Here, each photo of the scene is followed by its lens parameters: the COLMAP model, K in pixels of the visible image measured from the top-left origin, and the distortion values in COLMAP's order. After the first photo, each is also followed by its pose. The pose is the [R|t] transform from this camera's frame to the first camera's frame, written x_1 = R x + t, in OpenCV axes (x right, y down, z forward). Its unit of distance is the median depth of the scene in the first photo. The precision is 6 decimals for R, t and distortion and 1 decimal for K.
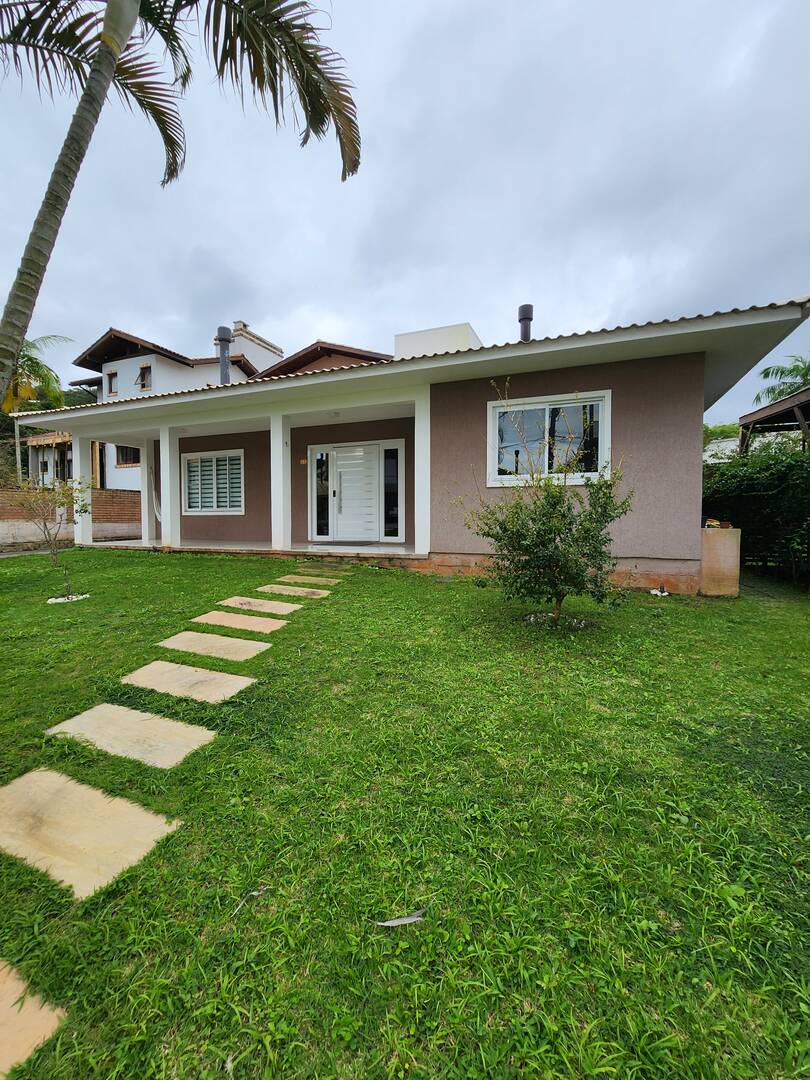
lens RADIAL K [[438.6, 0, 403.0], [0, 438.6, 537.4], [0, 0, 1]] dist [-0.004661, 0.000313]
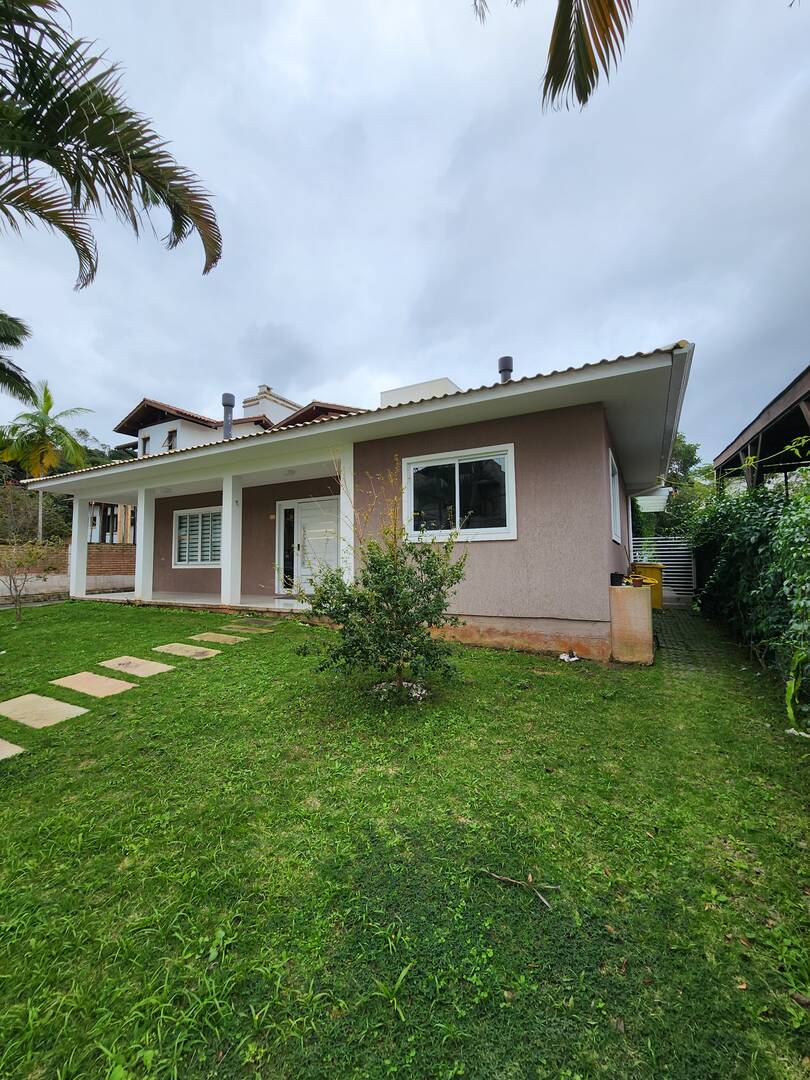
lens RADIAL K [[438.6, 0, 403.0], [0, 438.6, 537.4], [0, 0, 1]] dist [-0.004661, 0.000313]
pose [[0.992795, -0.016272, -0.118711, 0.290305], [0.004352, 0.994979, -0.099991, -0.027312], [0.119742, 0.098754, 0.987881, 0.022806]]
